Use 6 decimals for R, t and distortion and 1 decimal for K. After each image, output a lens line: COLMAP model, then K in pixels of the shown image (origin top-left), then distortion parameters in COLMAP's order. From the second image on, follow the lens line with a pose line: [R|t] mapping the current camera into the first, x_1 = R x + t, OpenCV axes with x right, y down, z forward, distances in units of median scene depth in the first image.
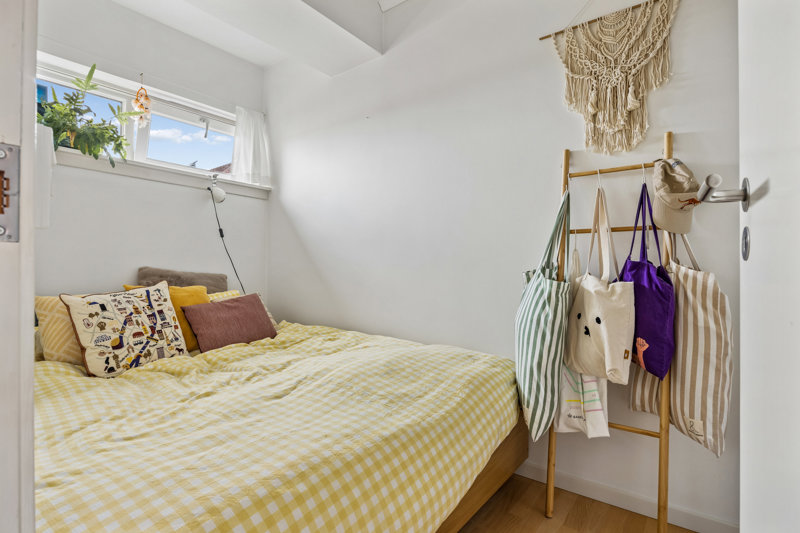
lens RADIAL K [[399.3, 0, 400.0], [0, 399.3, 266.5], [0, 0, 1]] dist [-0.001445, -0.000874]
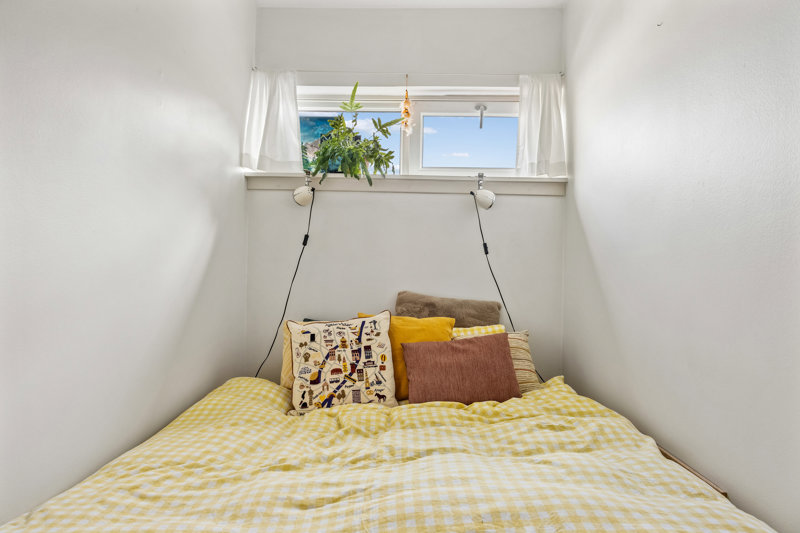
lens RADIAL K [[502.3, 0, 400.2], [0, 502.3, 276.9], [0, 0, 1]] dist [-0.001328, -0.000386]
pose [[0.599269, 0.009298, -0.800494, 0.321431], [-0.009380, 0.999945, 0.004593, -0.047156], [0.800493, 0.004756, 0.599324, 0.417344]]
